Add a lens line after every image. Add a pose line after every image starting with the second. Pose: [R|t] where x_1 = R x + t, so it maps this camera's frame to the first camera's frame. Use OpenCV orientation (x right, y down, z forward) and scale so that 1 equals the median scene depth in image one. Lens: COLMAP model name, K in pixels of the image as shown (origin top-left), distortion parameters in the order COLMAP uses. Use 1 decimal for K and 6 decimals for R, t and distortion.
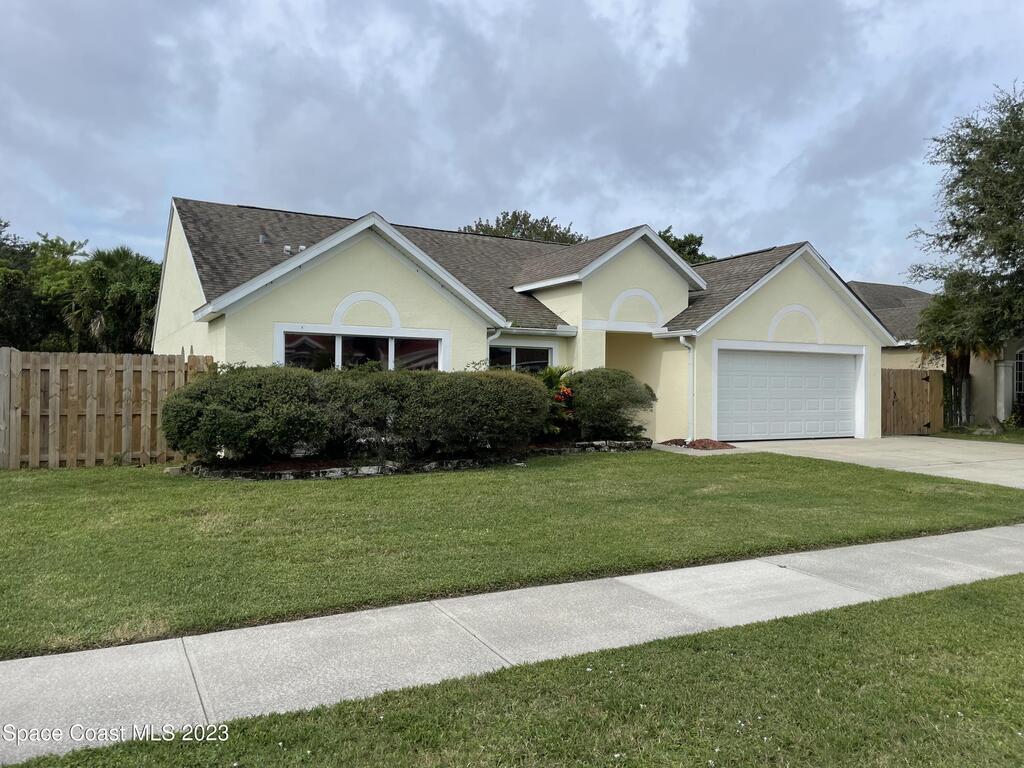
lens RADIAL K [[771.1, 0, 512.6], [0, 771.1, 386.4], [0, 0, 1]] dist [-0.010817, -0.002319]
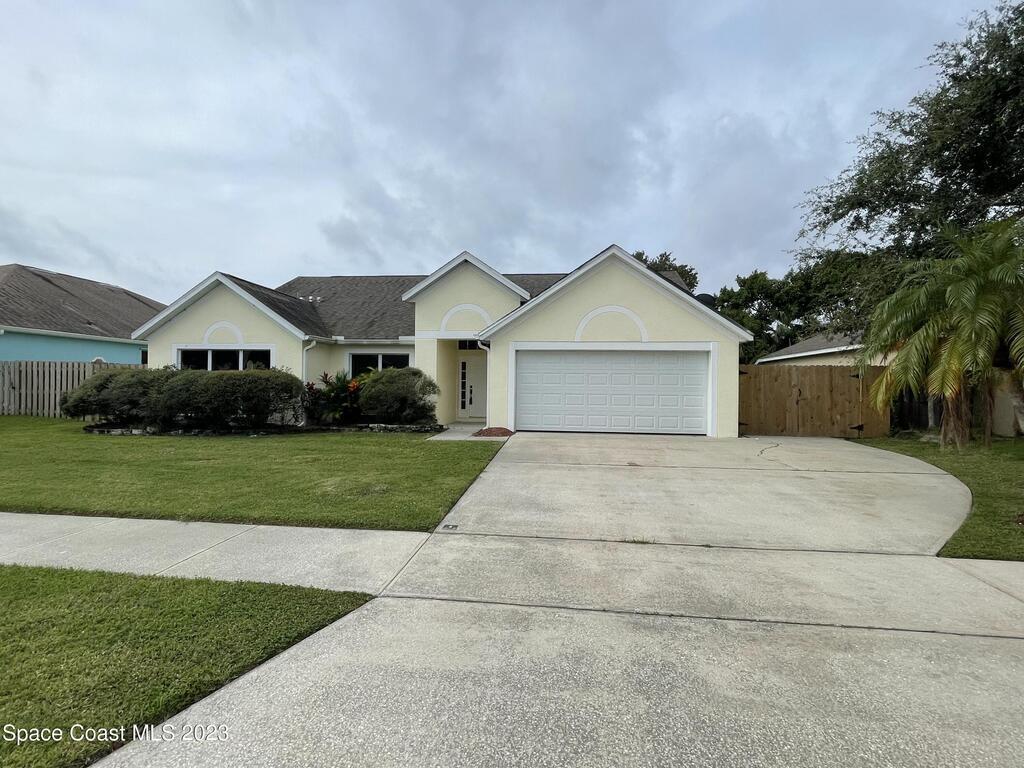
lens RADIAL K [[501.8, 0, 510.0], [0, 501.8, 377.8], [0, 0, 1]] dist [-0.016217, -0.000059]
pose [[0.825814, -0.006185, -0.563909, 0.784430], [-0.005251, 0.999812, -0.018657, 0.008074], [0.563919, 0.018369, 0.825626, 0.434392]]
